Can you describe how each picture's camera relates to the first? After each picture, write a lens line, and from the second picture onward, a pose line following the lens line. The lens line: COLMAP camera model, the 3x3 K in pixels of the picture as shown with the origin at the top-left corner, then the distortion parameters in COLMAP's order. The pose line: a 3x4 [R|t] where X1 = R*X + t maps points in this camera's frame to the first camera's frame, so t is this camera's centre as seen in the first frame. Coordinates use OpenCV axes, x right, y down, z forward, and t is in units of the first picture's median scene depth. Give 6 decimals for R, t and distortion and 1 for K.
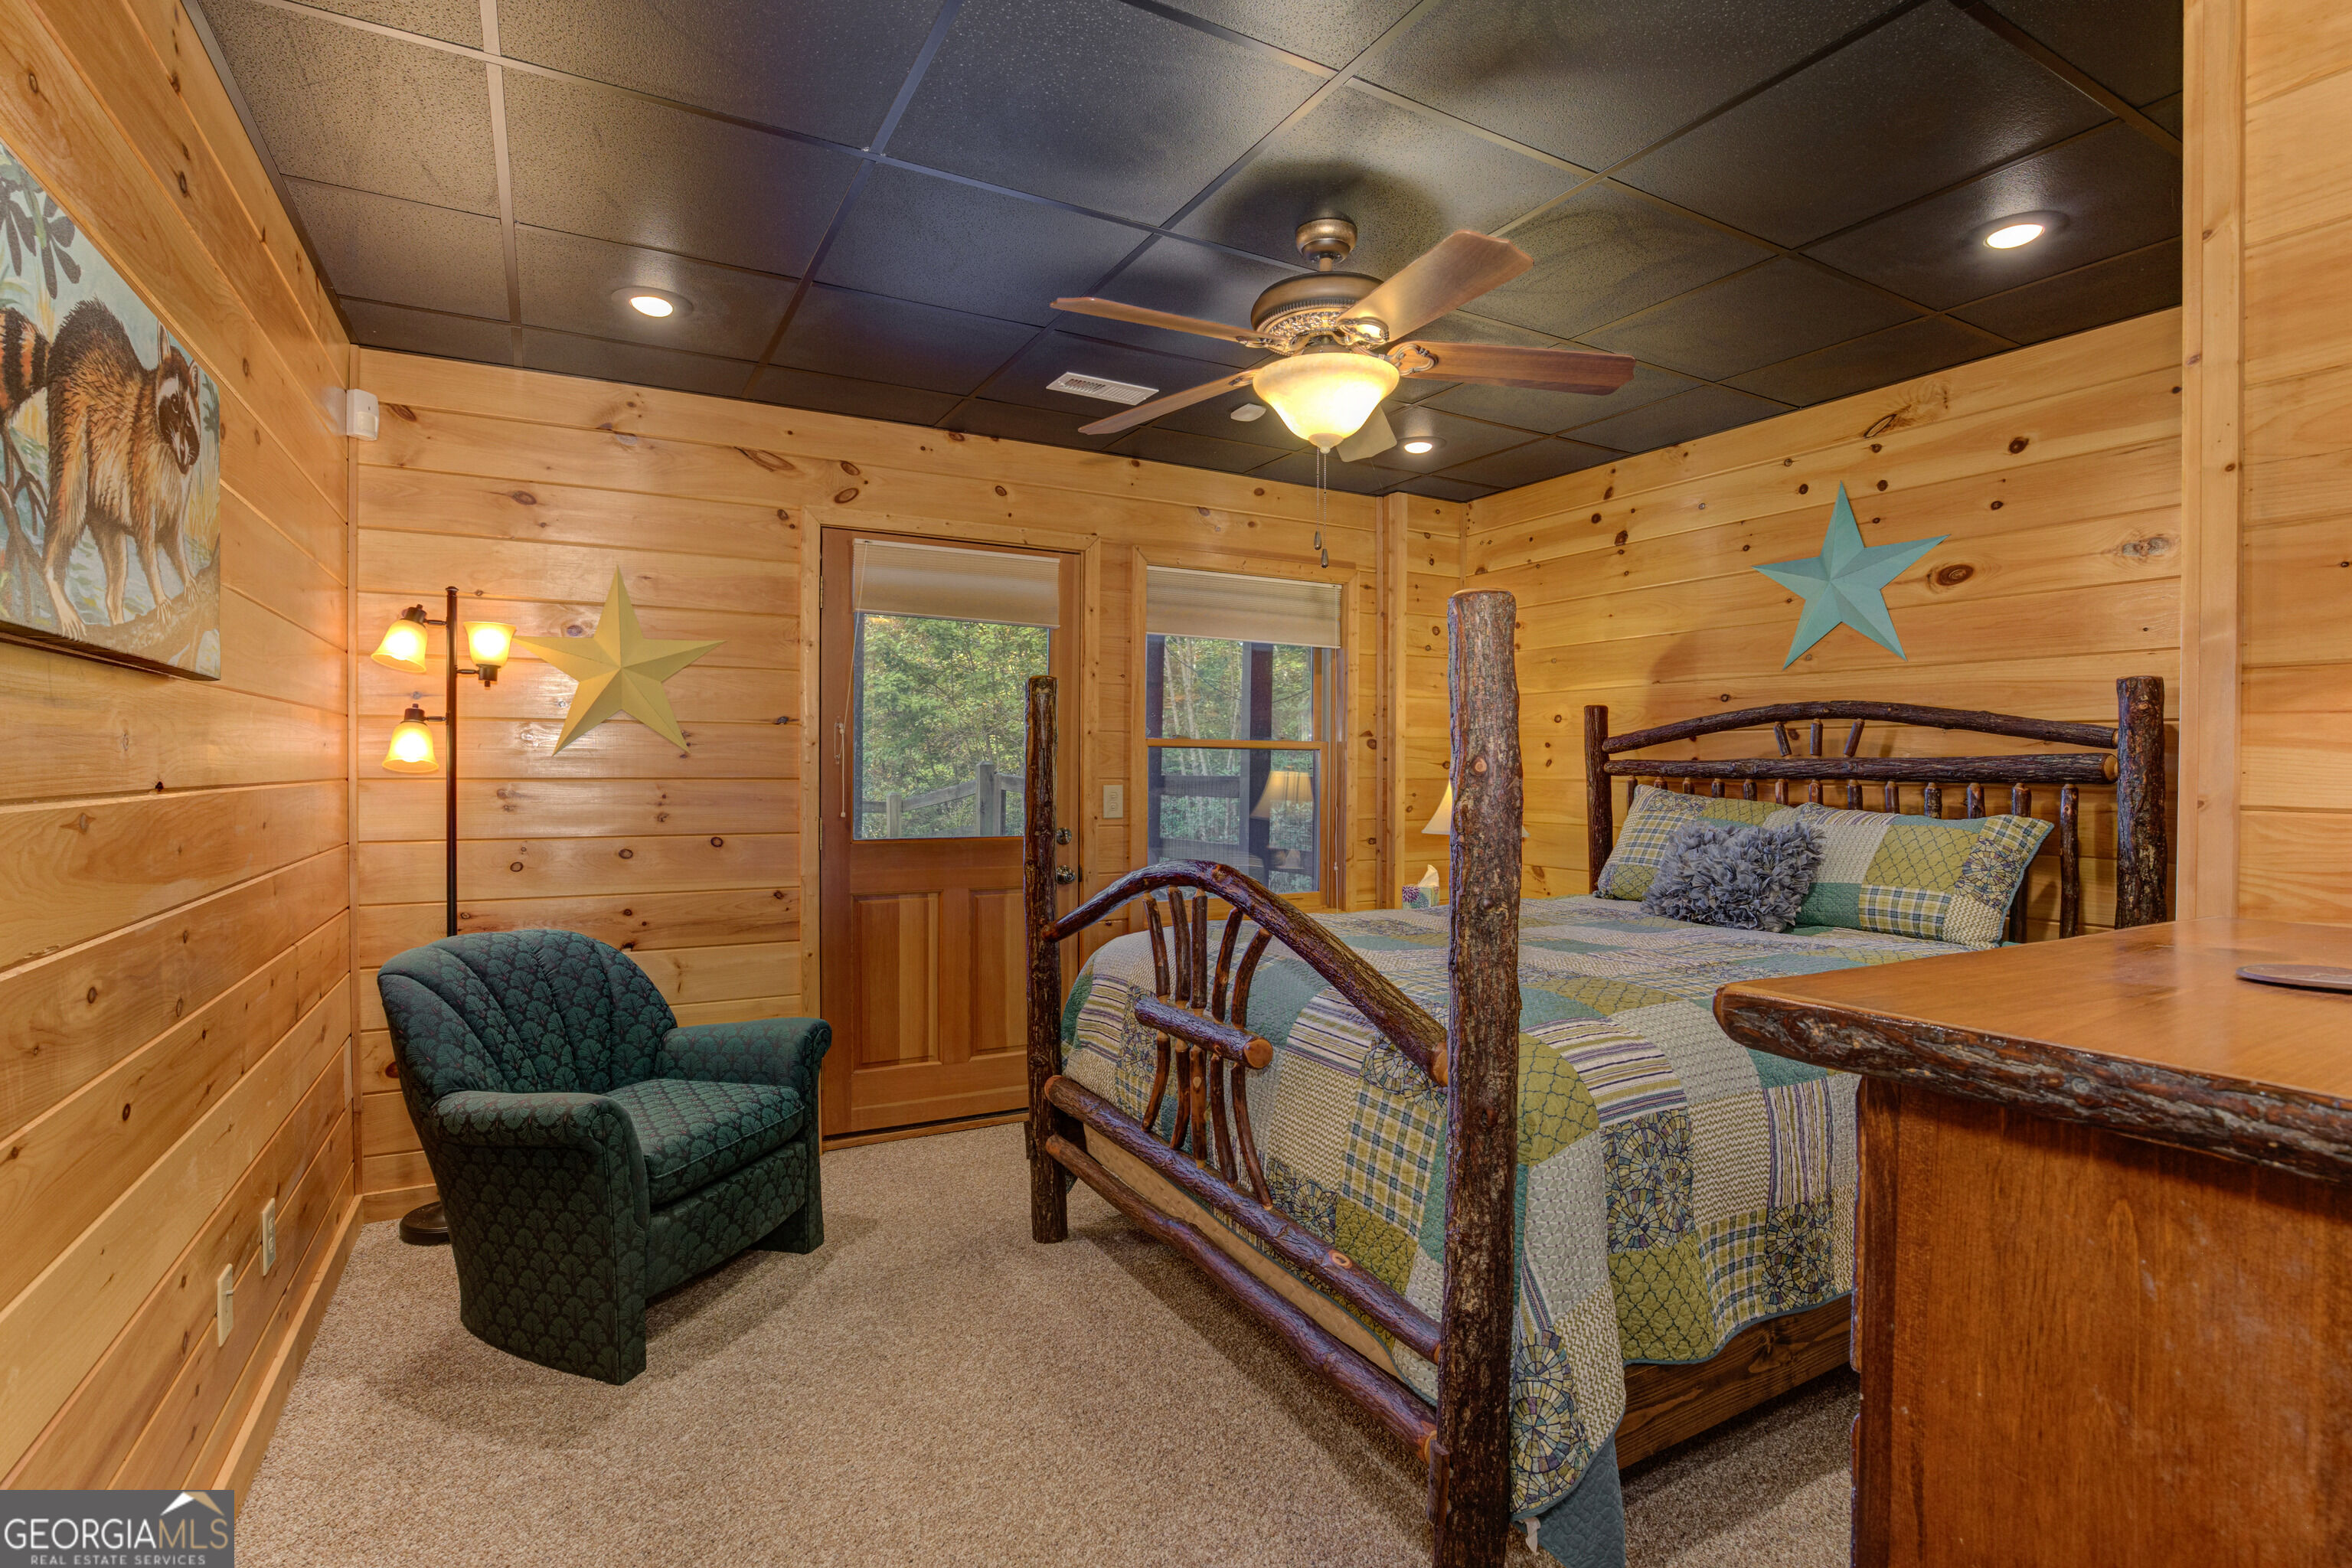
lens RADIAL K [[936.1, 0, 1171.8], [0, 936.1, 777.6], [0, 0, 1]] dist [-0.034050, 0.000363]
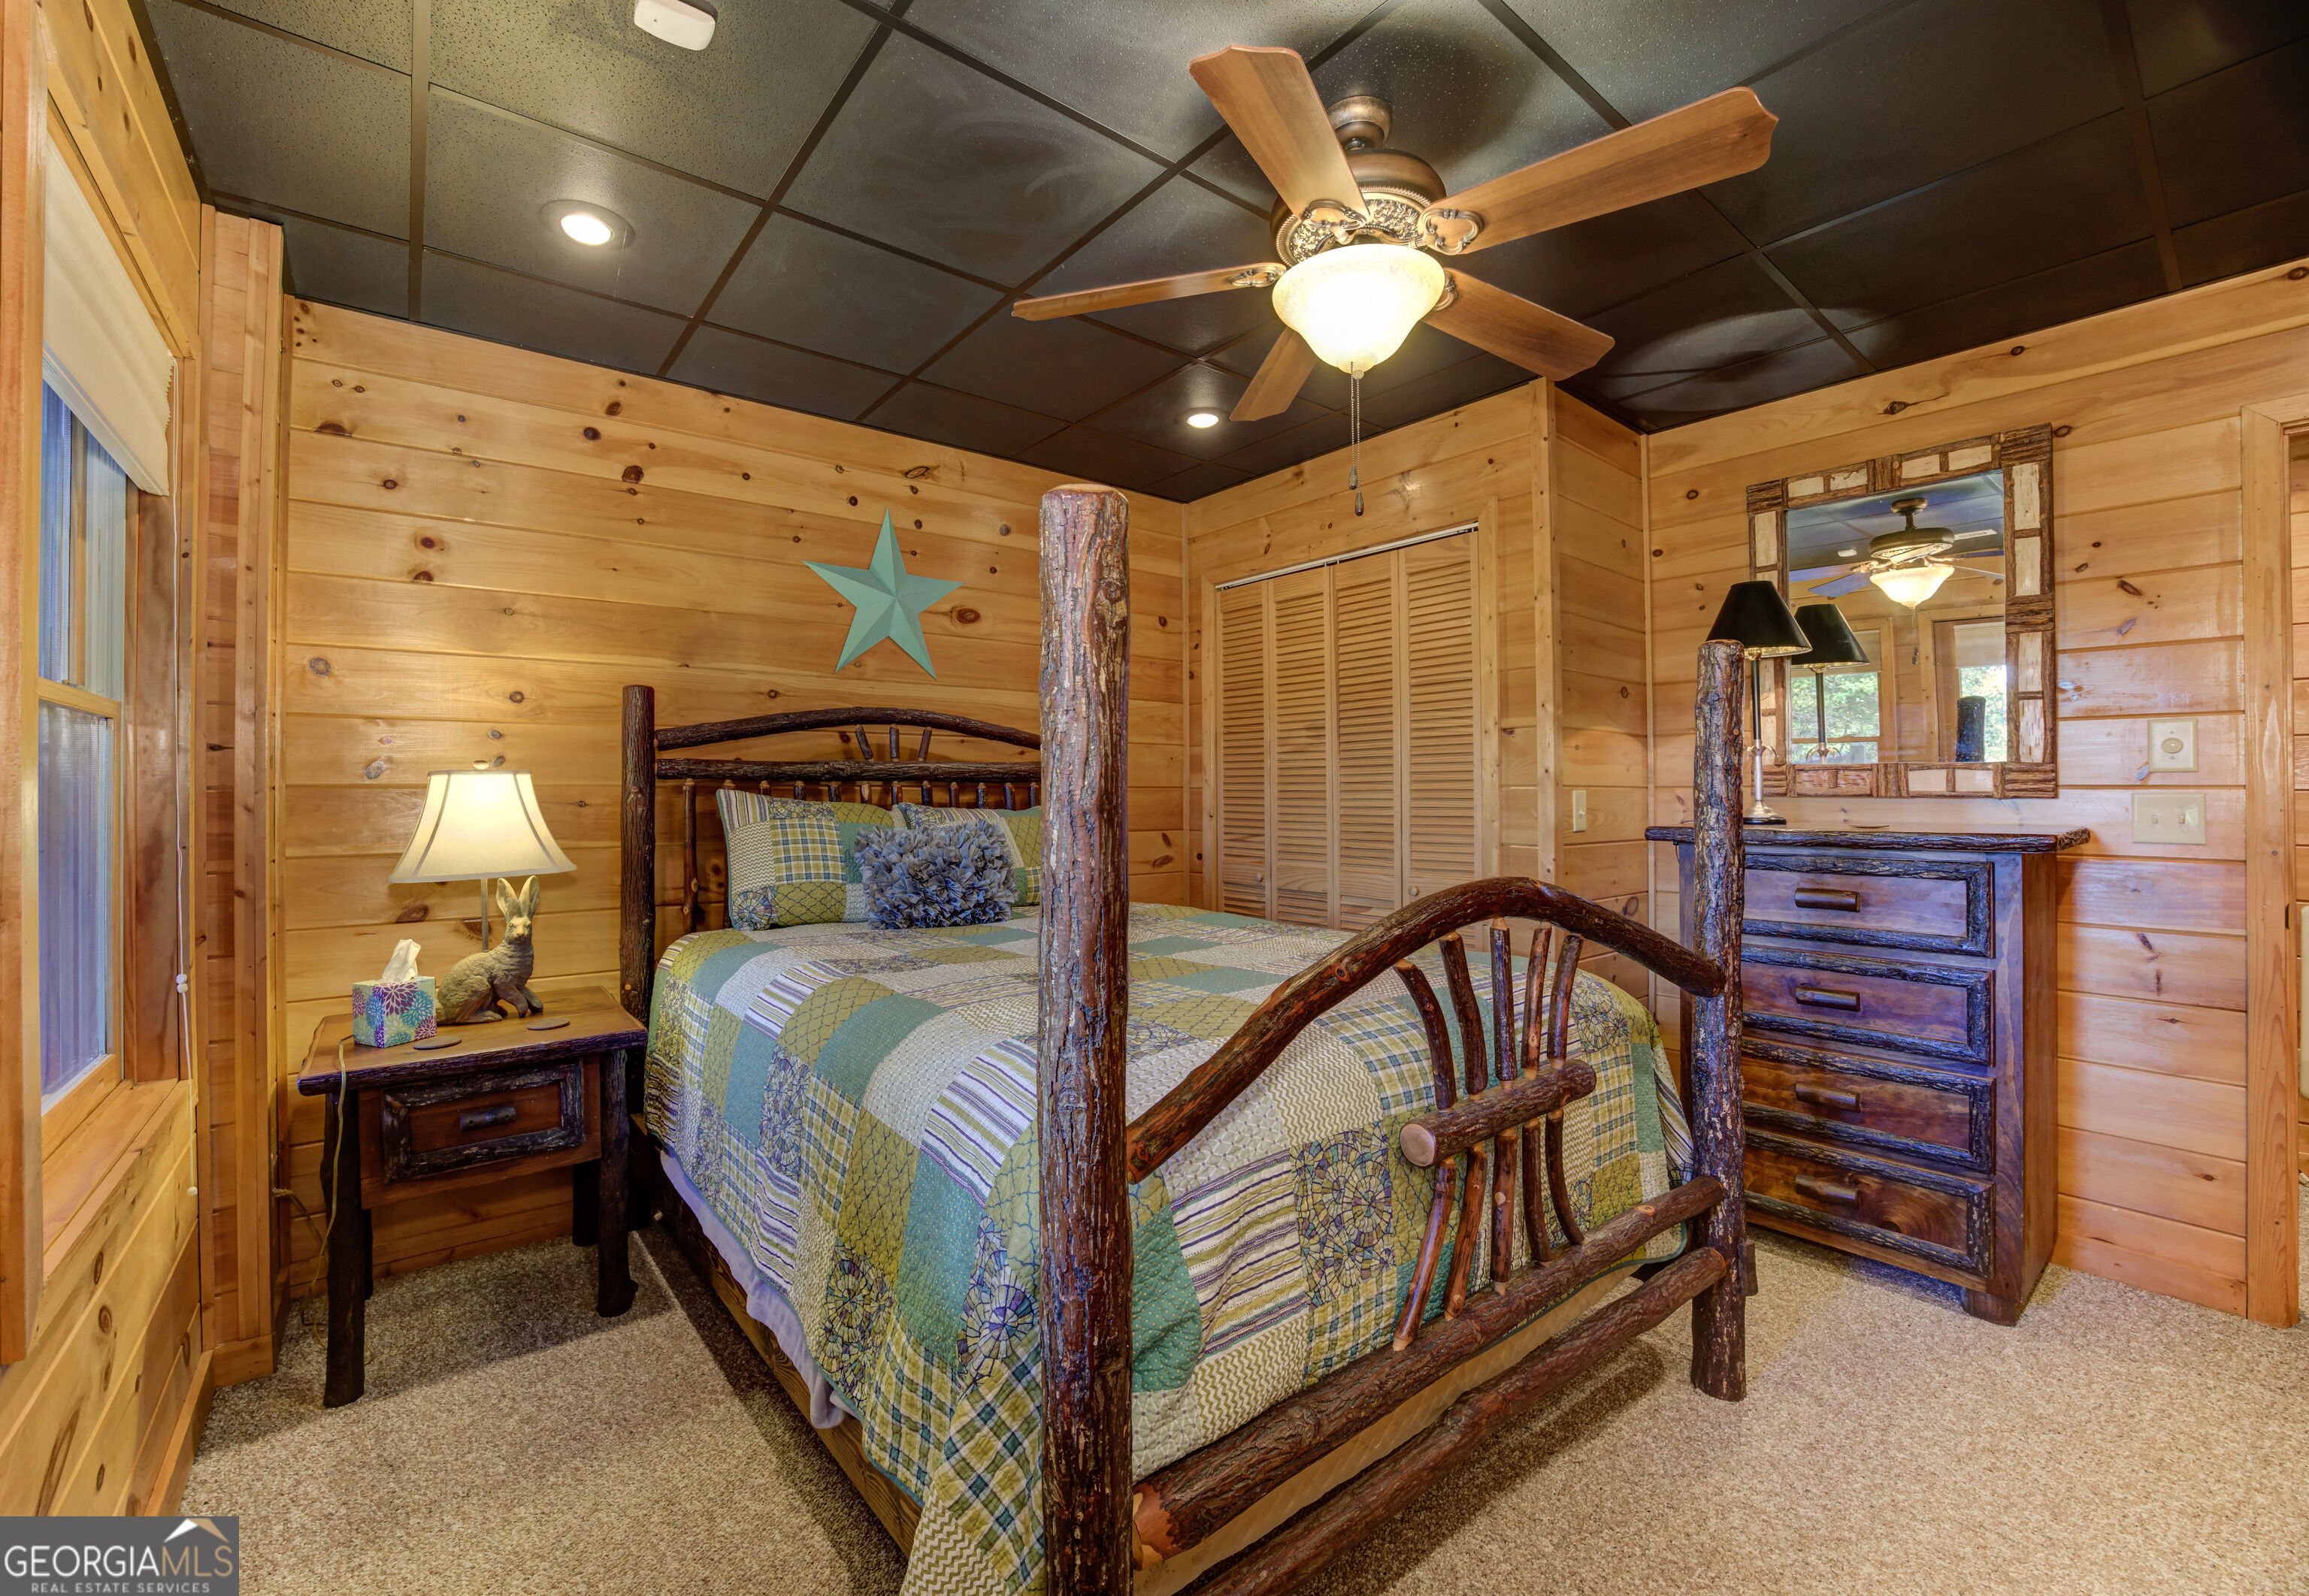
lens RADIAL K [[948.6, 0, 1140.4], [0, 948.6, 771.7], [0, 0, 1]] dist [-0.001702, -0.000081]
pose [[-0.070911, 0.005853, 0.997465, -0.413429], [0.013123, 0.999902, -0.004934, 0.000492], [-0.997396, 0.012740, -0.070981, 0.781770]]
